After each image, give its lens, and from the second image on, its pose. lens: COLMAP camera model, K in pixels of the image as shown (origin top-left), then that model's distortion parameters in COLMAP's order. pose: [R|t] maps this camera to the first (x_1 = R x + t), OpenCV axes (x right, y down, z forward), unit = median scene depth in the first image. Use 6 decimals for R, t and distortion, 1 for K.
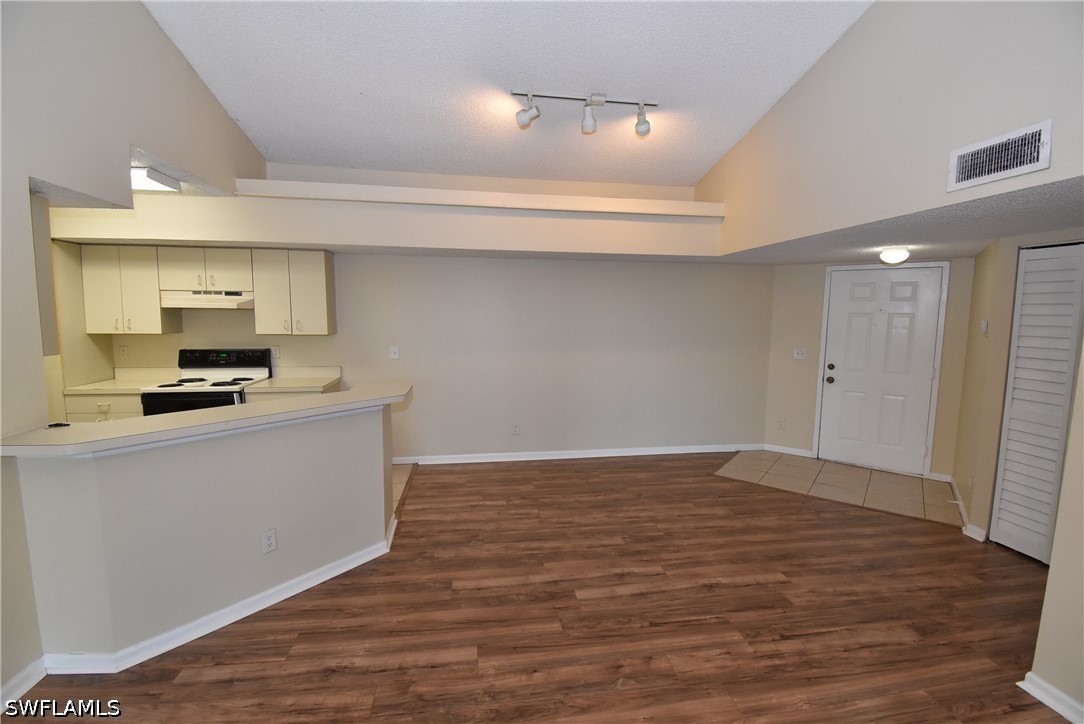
lens RADIAL K [[476.6, 0, 542.1], [0, 476.6, 363.0], [0, 0, 1]] dist [0.019387, -0.026192]
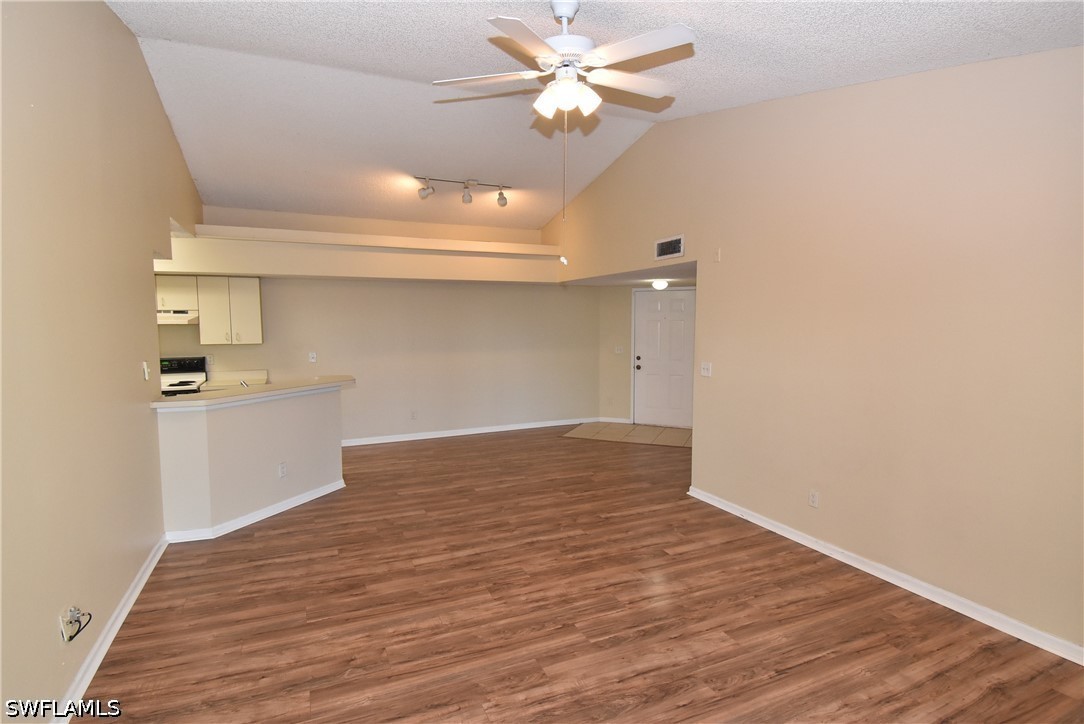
lens RADIAL K [[551.1, 0, 543.0], [0, 551.1, 363.5], [0, 0, 1]] dist [-0.001090, -0.001406]
pose [[0.964188, -0.034814, 0.262924, -0.163925], [0.041797, 0.998905, -0.021009, 0.074662], [-0.261905, 0.031246, 0.964588, -0.808215]]
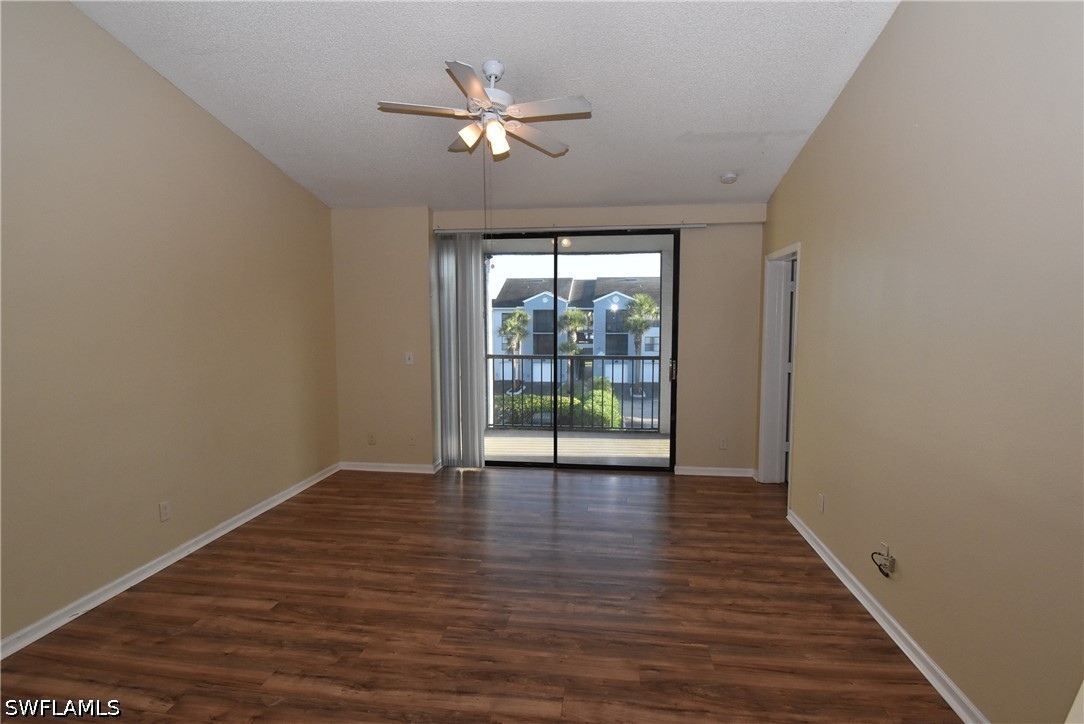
lens RADIAL K [[551.1, 0, 543.0], [0, 551.1, 363.5], [0, 0, 1]] dist [-0.001090, -0.001406]
pose [[-0.962090, -0.033008, 0.270727, -0.289771], [0.018561, 0.982423, 0.185741, -0.104506], [-0.272100, 0.183725, -0.944567, 0.967320]]
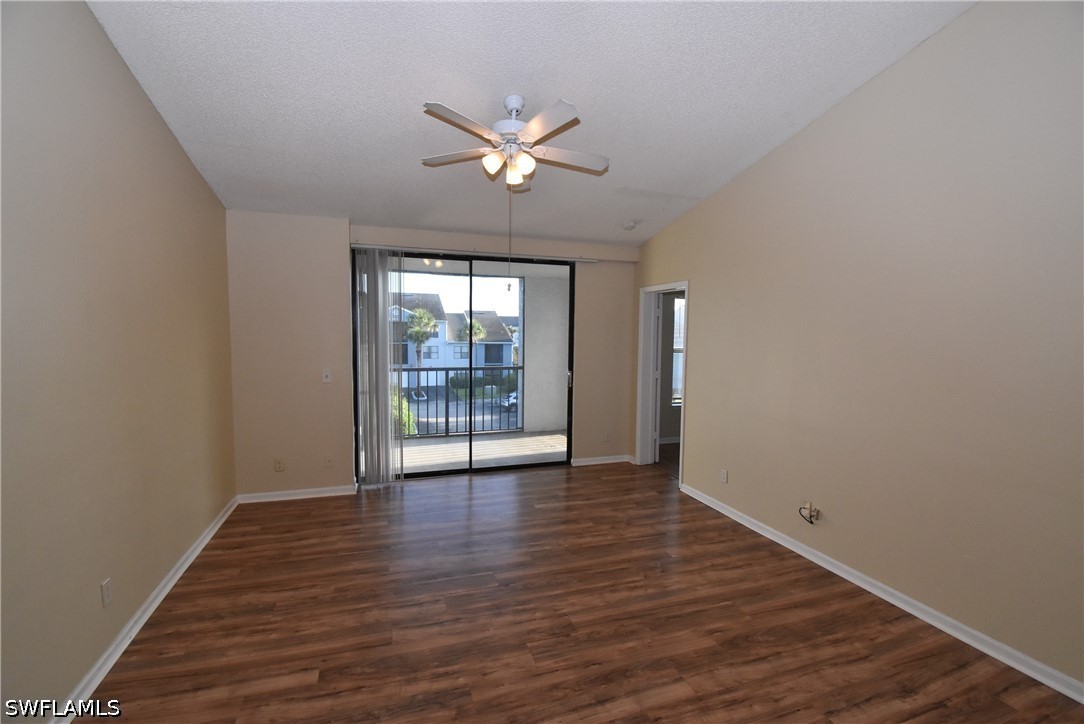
lens RADIAL K [[476.6, 0, 542.1], [0, 476.6, 363.0], [0, 0, 1]] dist [0.019387, -0.026192]
pose [[-0.984264, -0.010111, -0.176415, 0.198087], [-0.040422, 0.984772, 0.169085, -0.113025], [0.172019, 0.173555, -0.969685, 0.933626]]
